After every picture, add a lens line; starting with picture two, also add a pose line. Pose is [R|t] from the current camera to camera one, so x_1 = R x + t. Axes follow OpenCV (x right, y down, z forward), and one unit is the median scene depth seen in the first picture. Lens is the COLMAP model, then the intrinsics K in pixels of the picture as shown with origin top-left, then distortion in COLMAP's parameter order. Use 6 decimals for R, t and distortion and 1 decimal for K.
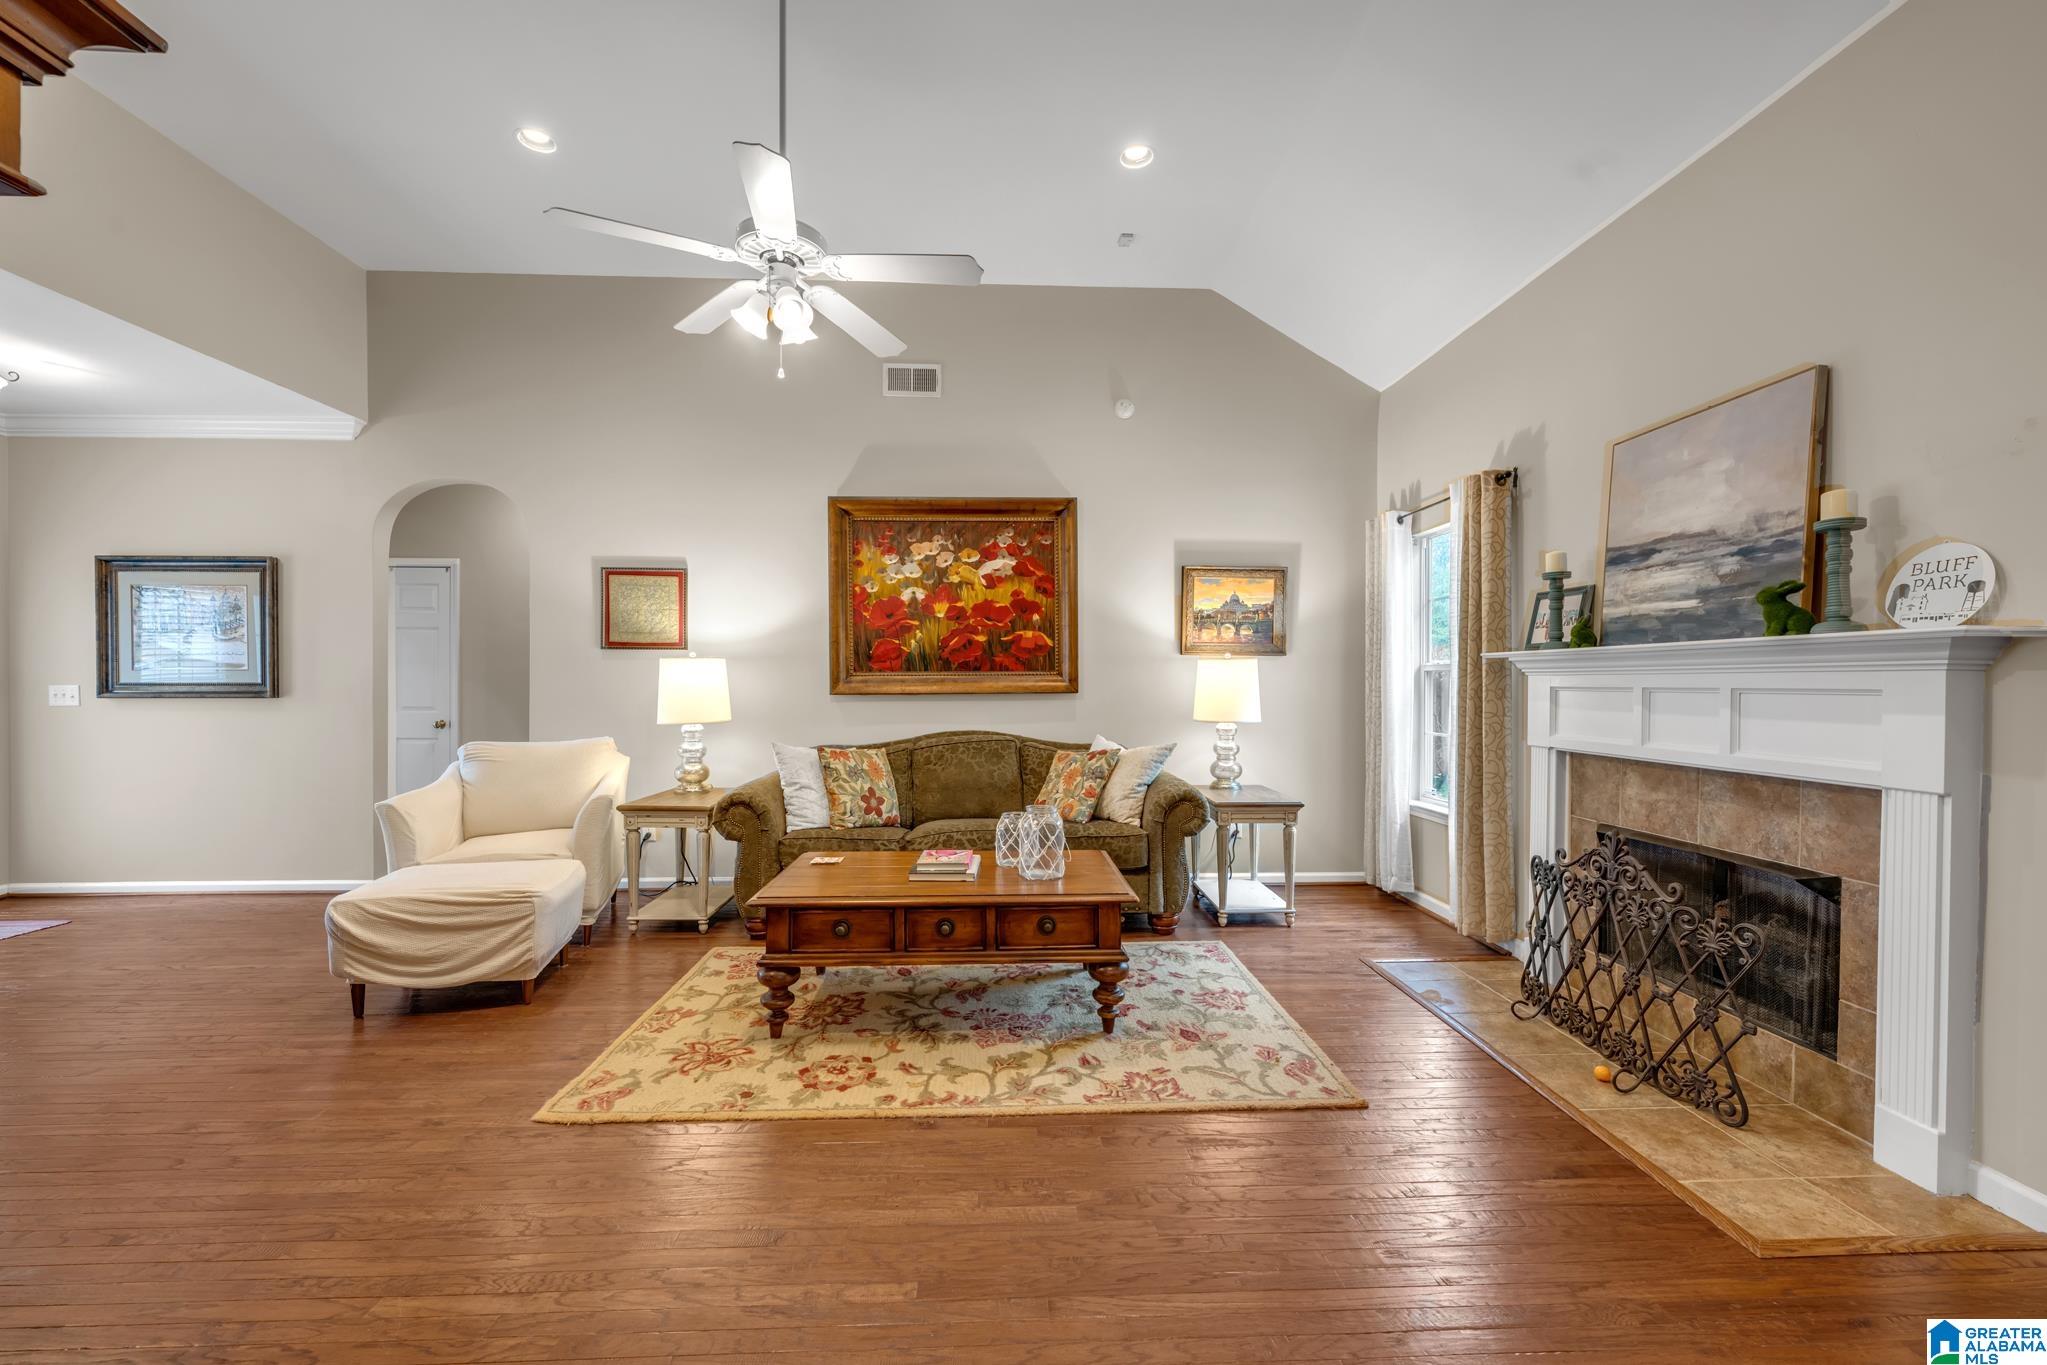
lens RADIAL K [[805.0, 0, 1027.1], [0, 805.0, 690.9], [0, 0, 1]] dist [0.001468, -0.000731]
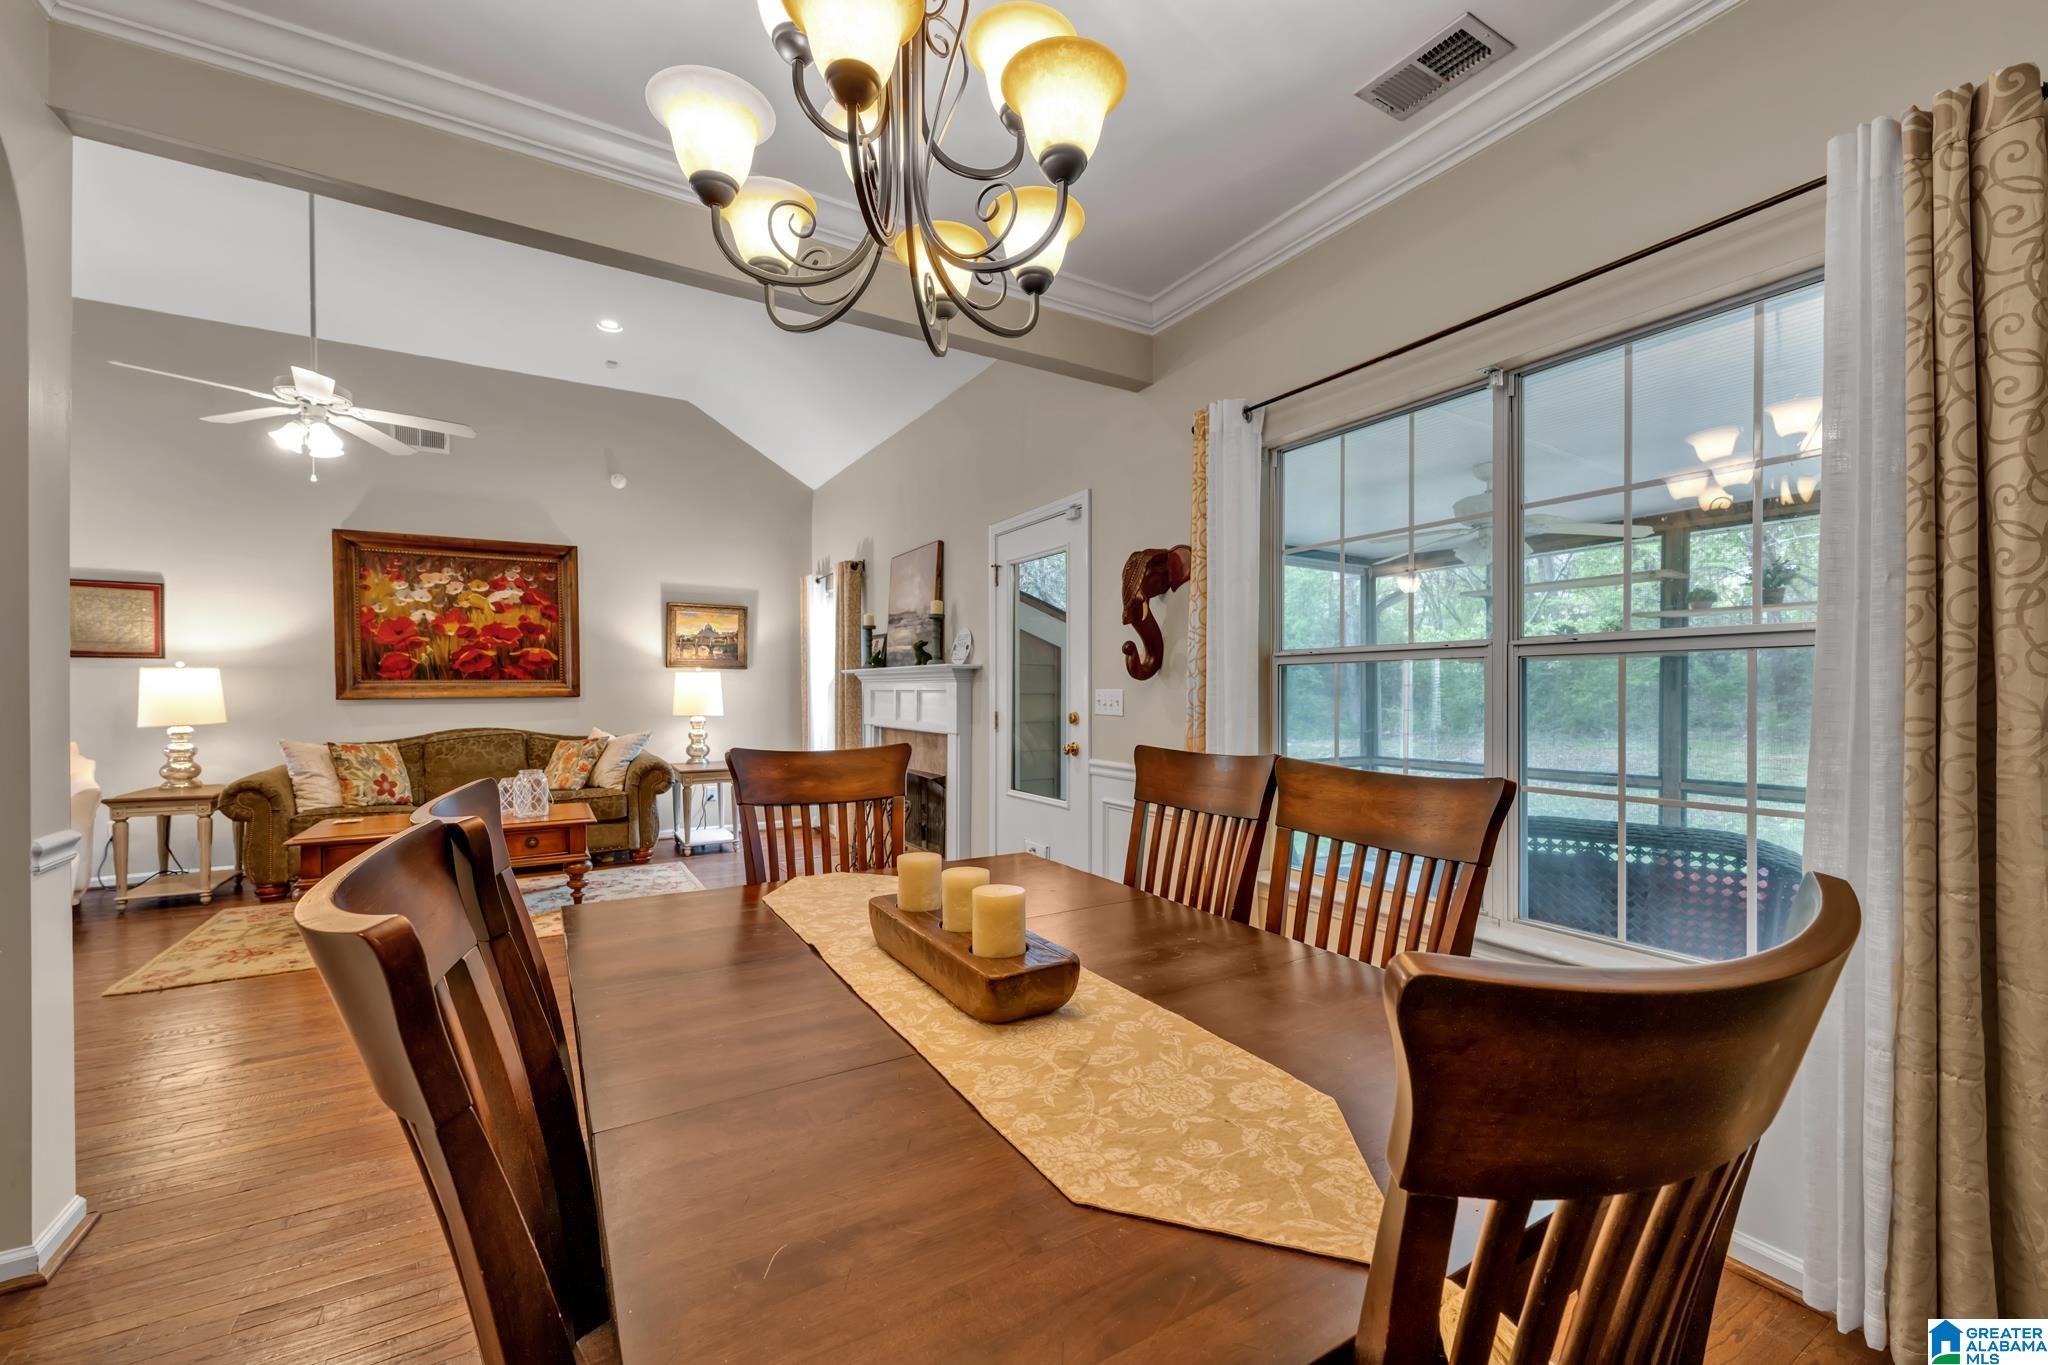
lens RADIAL K [[805.4, 0, 1013.3], [0, 805.4, 699.0], [0, 0, 1]] dist [0.001468, -0.000731]
pose [[0.879574, -0.008709, 0.475682, 0.069715], [0.008303, 0.999961, 0.002956, 0.009798], [-0.475690, 0.001350, 0.879612, -0.552779]]
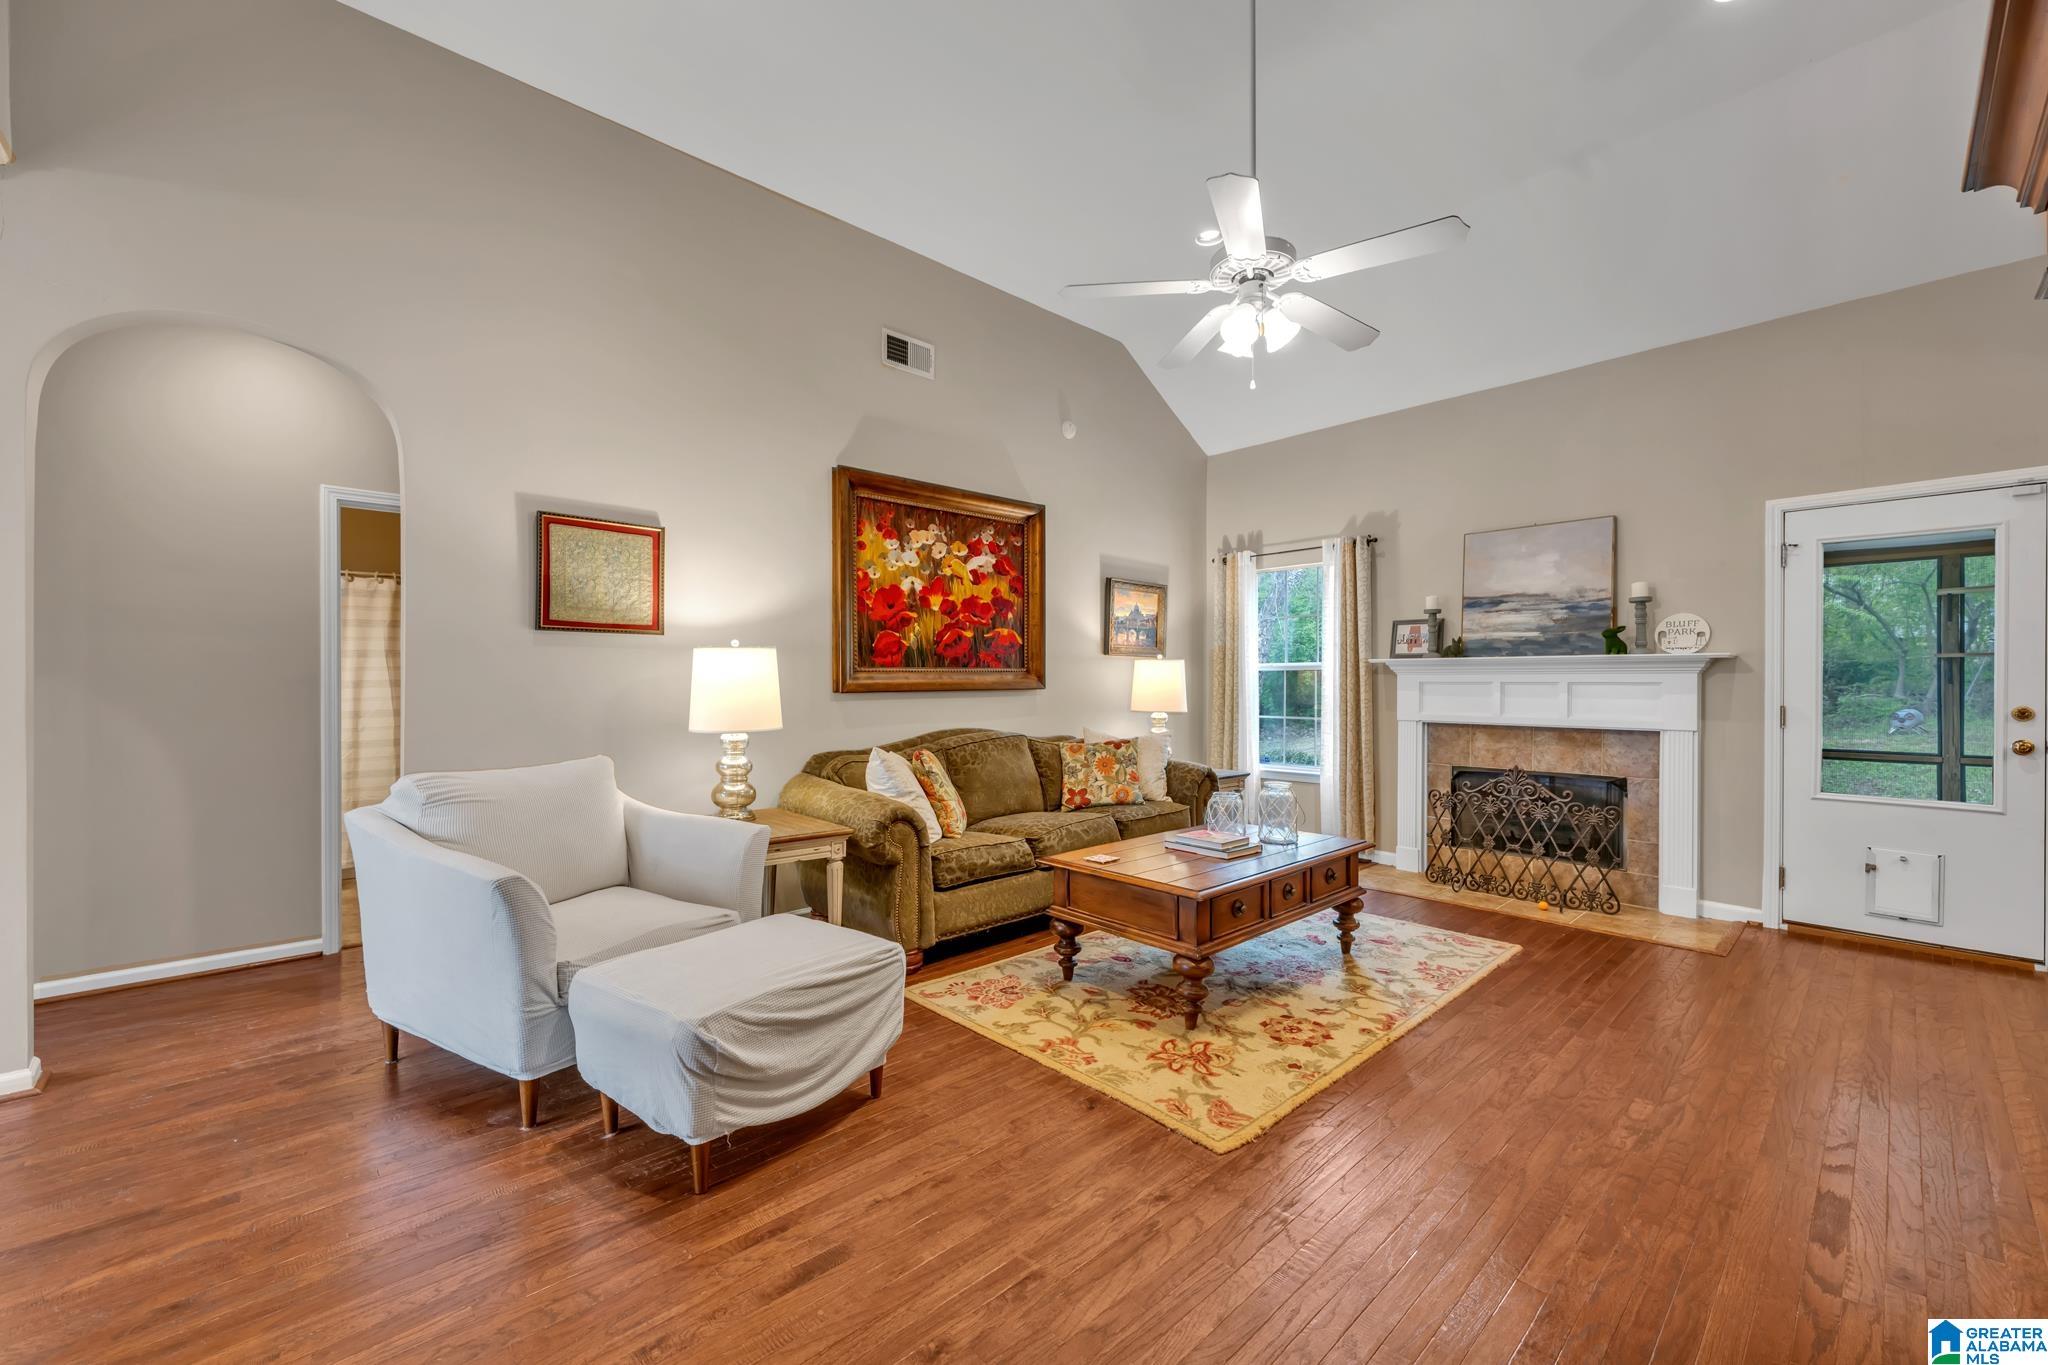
lens RADIAL K [[805.4, 0, 1028.3], [0, 805.4, 685.9], [0, 0, 1]] dist [0.001468, -0.000731]
pose [[0.764278, -0.005031, 0.644867, -0.742416], [0.007120, 0.999974, -0.000637, -0.001125], [-0.644847, 0.005078, 0.764294, 0.235188]]
